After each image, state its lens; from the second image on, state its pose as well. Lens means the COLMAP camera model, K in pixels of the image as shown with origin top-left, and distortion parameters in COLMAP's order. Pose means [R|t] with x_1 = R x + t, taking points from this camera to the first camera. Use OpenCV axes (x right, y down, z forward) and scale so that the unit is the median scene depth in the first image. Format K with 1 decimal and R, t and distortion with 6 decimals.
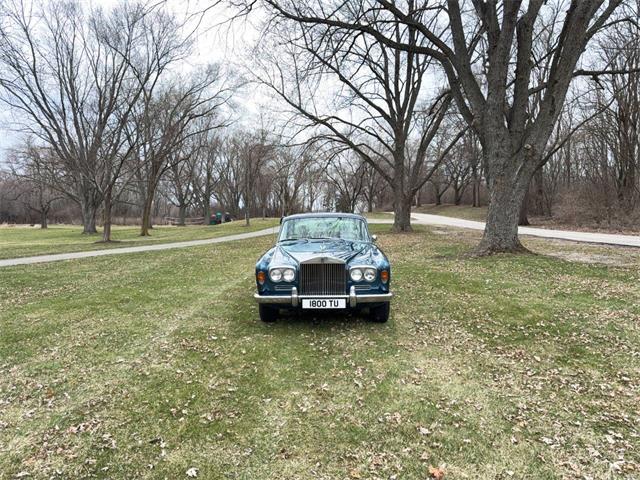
lens RADIAL K [[447.7, 0, 322.8], [0, 447.7, 242.3], [0, 0, 1]] dist [0.043741, -0.048897]
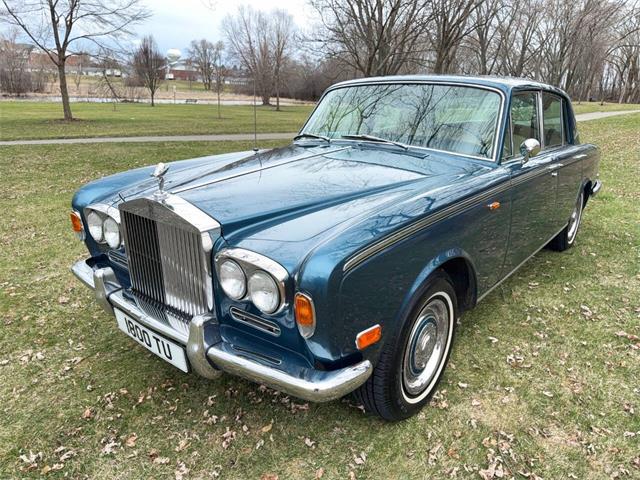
lens RADIAL K [[450.8, 0, 321.0], [0, 450.8, 242.1], [0, 0, 1]] dist [0.019065, -0.023110]
pose [[0.783399, 0.211039, -0.584593, 0.053783], [-0.059761, 0.961806, 0.267129, -0.005818], [0.618639, -0.174333, 0.766090, 0.154692]]
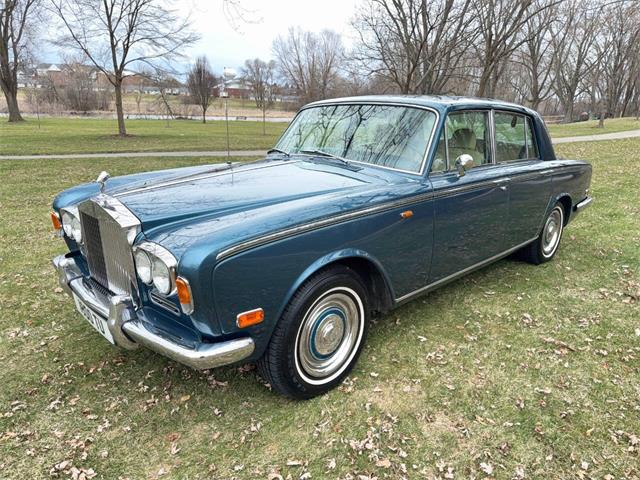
lens RADIAL K [[448.7, 0, 320.9], [0, 448.7, 244.1], [0, 0, 1]] dist [0.035371, -0.039420]
pose [[0.713286, 0.213274, -0.667636, 0.076577], [-0.059190, 0.967505, 0.245828, -0.007346], [0.698369, -0.135828, 0.702731, 0.161000]]
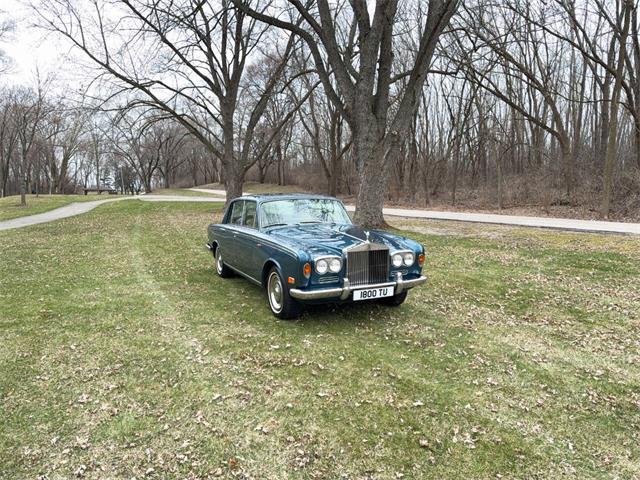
lens RADIAL K [[448.7, 0, 319.7], [0, 448.7, 235.6], [0, 0, 1]] dist [0.035371, -0.039420]
pose [[0.892783, -0.037647, 0.448910, -0.094803], [0.021228, 0.998911, 0.041554, -0.004353], [-0.449986, -0.027569, 0.892610, 0.041721]]
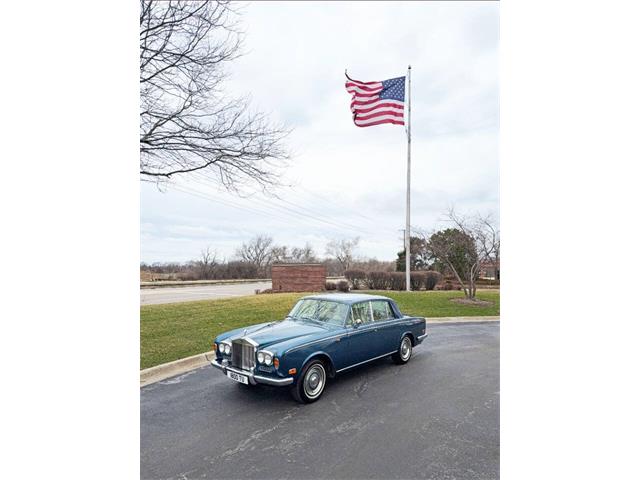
lens RADIAL K [[356.5, 0, 325.0], [0, 356.5, 240.9], [0, 0, 1]] dist [0.002390, 0.000129]
pose [[0.776649, -0.037002, -0.628846, 0.156127], [-0.049515, 0.991599, -0.119499, -0.025144], [0.627984, 0.123946, 0.768292, 0.062580]]
